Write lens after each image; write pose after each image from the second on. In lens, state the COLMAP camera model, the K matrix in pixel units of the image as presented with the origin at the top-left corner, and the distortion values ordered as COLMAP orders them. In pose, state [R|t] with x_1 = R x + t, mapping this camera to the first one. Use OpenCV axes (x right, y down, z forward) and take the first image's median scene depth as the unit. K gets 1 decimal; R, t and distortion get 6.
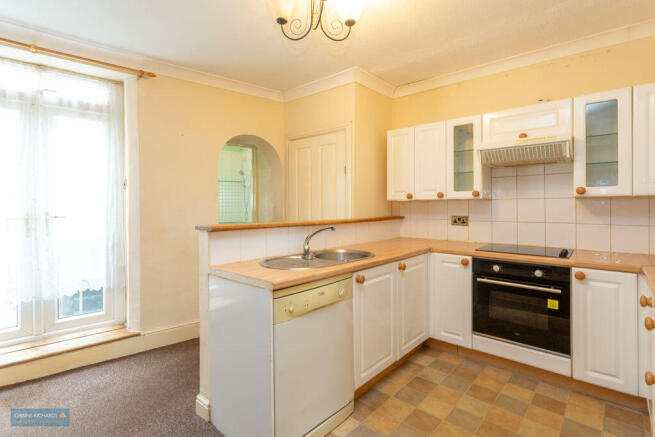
lens RADIAL K [[317.0, 0, 330.2], [0, 317.0, 206.7], [0, 0, 1]] dist [0.000843, 0.000206]
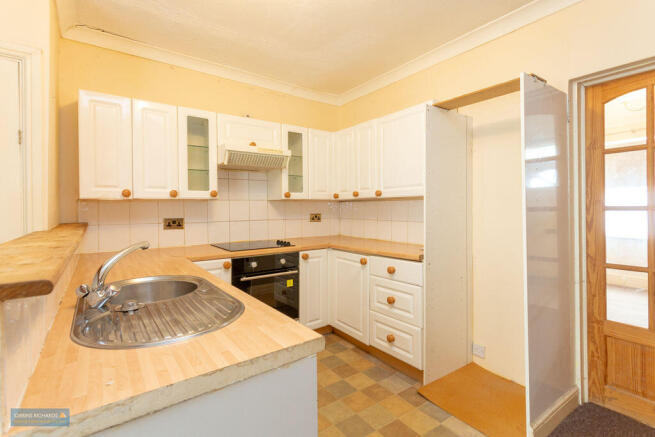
lens RADIAL K [[317.0, 0, 330.2], [0, 317.0, 206.7], [0, 0, 1]] dist [0.000843, 0.000206]
pose [[0.206124, 0.002052, 0.978524, -0.413510], [0.012321, 0.999913, -0.004693, 0.007343], [-0.978448, 0.013024, 0.206081, 0.468763]]
